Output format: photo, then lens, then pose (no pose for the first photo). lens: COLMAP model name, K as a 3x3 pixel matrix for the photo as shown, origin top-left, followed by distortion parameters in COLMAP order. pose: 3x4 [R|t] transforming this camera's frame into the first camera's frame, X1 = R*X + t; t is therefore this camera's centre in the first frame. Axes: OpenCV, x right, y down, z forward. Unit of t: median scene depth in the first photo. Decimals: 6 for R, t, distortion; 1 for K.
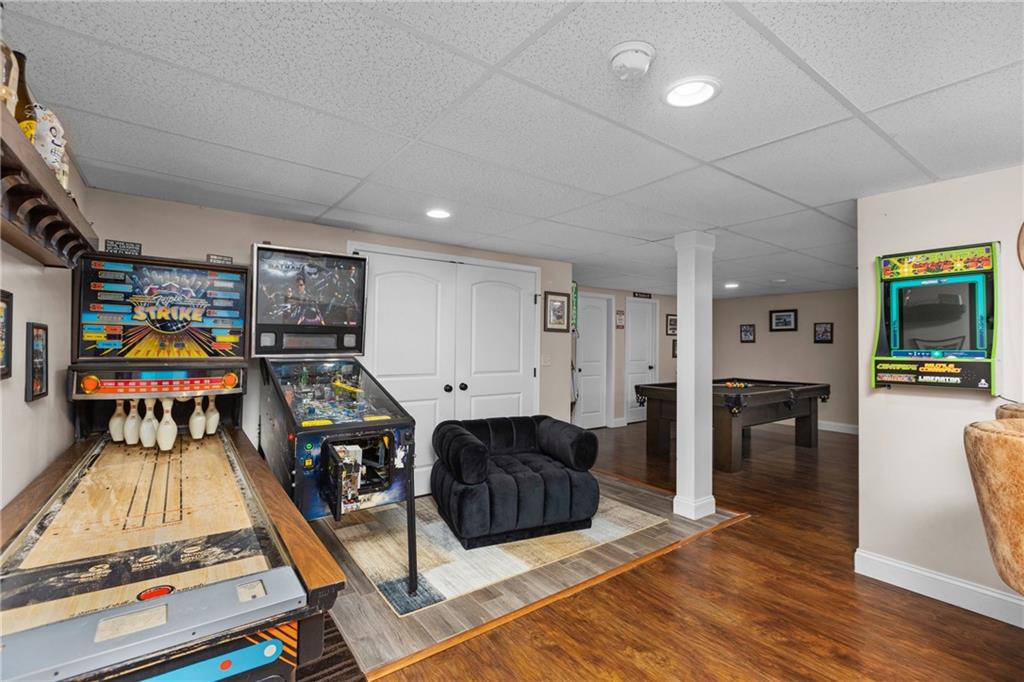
lens RADIAL K [[462.7, 0, 510.8], [0, 462.7, 341.3], [0, 0, 1]] dist [0.002091, -0.001448]
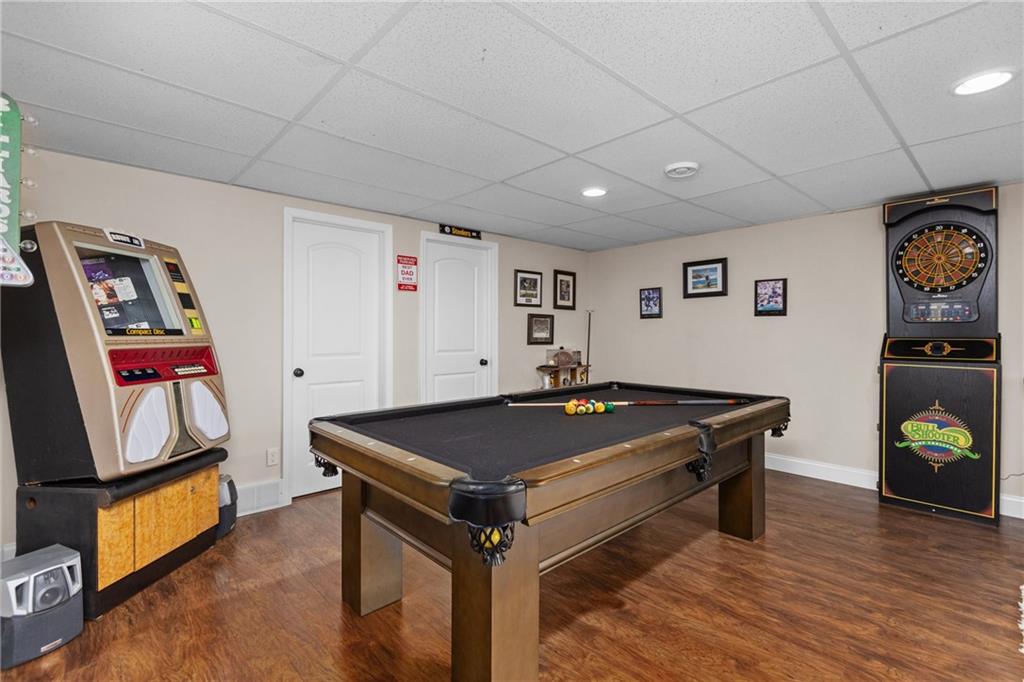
lens RADIAL K [[462.7, 0, 515.7], [0, 462.7, 337.1], [0, 0, 1]] dist [0.002091, -0.001448]
pose [[0.993593, -0.011552, 0.112422, 0.292082], [0.009522, 0.999782, 0.018573, 0.016201], [-0.112612, -0.017383, 0.993487, 0.456301]]
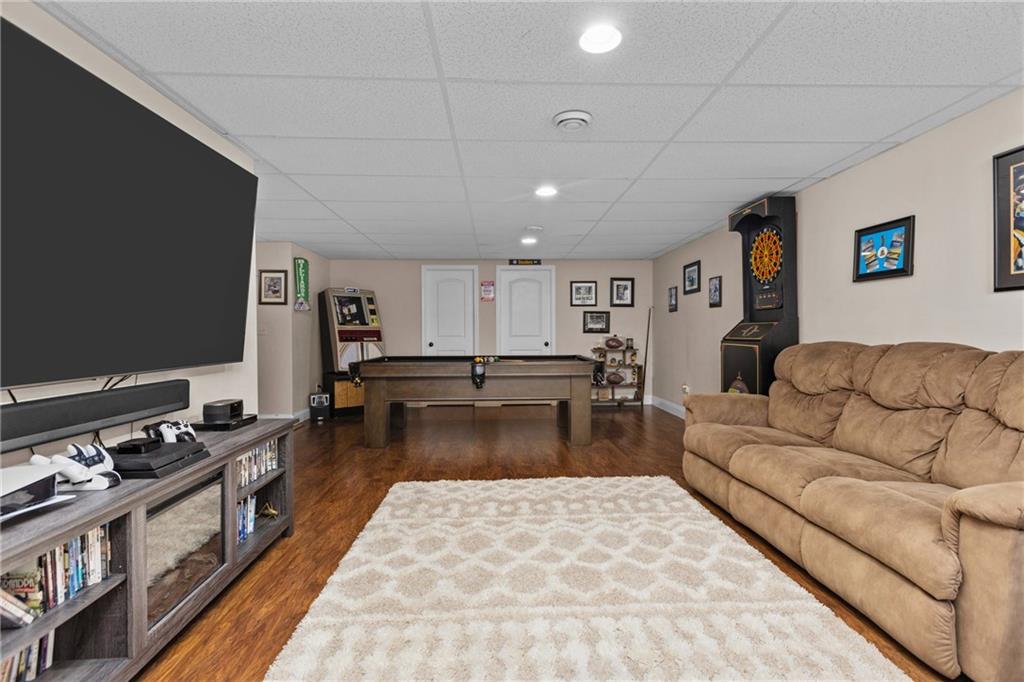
lens RADIAL K [[462.7, 0, 514.4], [0, 462.7, 336.7], [0, 0, 1]] dist [0.002091, -0.001448]
pose [[0.827591, -0.007373, -0.561282, 0.778175], [0.016251, 0.999809, 0.010827, 0.034008], [0.561096, -0.018081, 0.827554, 0.261148]]
